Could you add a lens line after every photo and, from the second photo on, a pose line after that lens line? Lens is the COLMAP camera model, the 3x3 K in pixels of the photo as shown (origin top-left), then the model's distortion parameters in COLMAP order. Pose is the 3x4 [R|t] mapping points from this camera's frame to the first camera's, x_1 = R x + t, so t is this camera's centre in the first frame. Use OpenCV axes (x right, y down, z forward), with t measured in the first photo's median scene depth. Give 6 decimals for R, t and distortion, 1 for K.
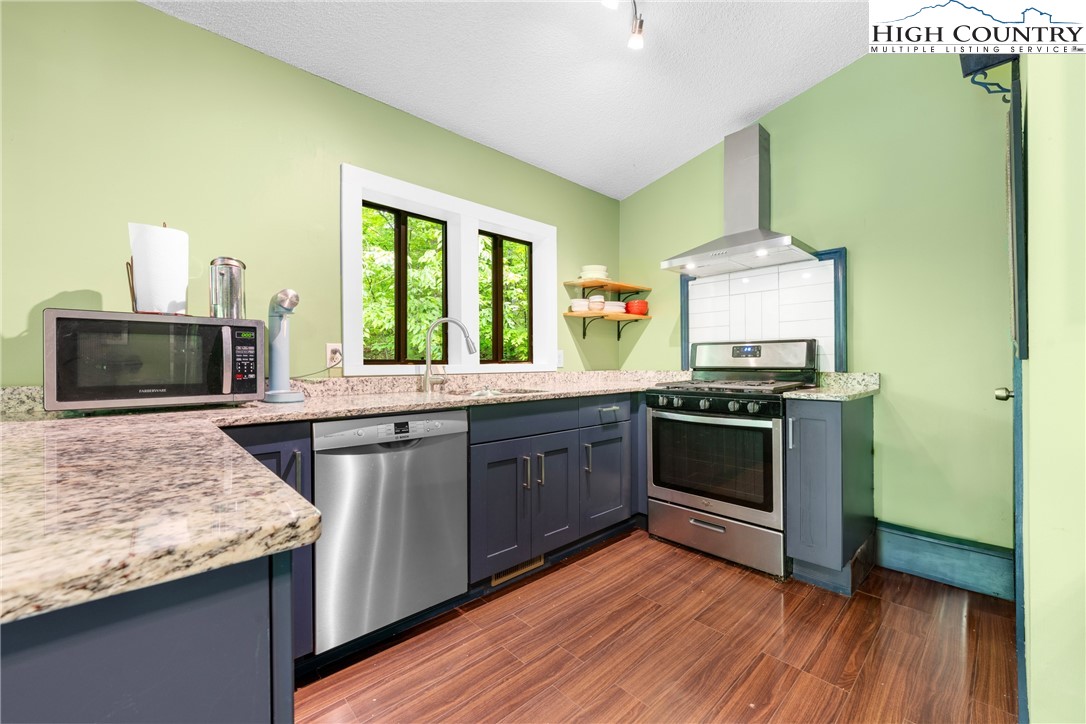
lens RADIAL K [[428.9, 0, 543.0], [0, 428.9, 362.0], [0, 0, 1]] dist [-0.000496, -0.000017]
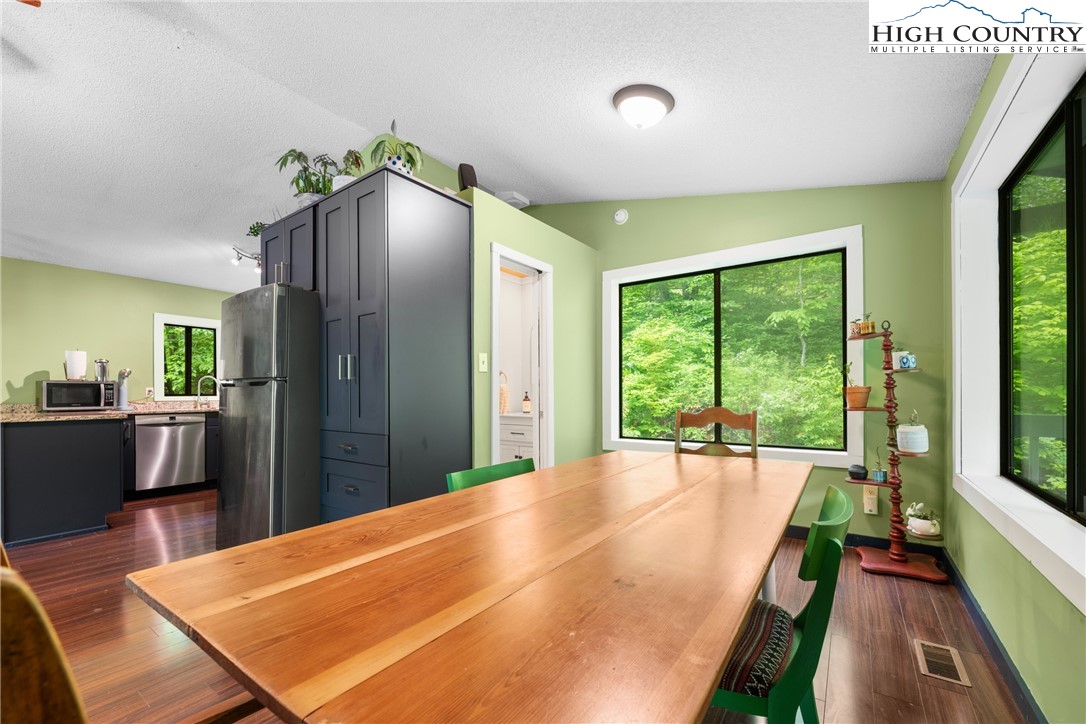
lens RADIAL K [[441.1, 0, 541.4], [0, 441.1, 389.8], [0, 0, 1]] dist [-0.000421, 0.000031]
pose [[0.979423, 0.000674, 0.201816, 1.585267], [0.000411, 0.999986, -0.005335, -0.022504], [-0.201817, 0.005308, 0.979409, -2.537023]]
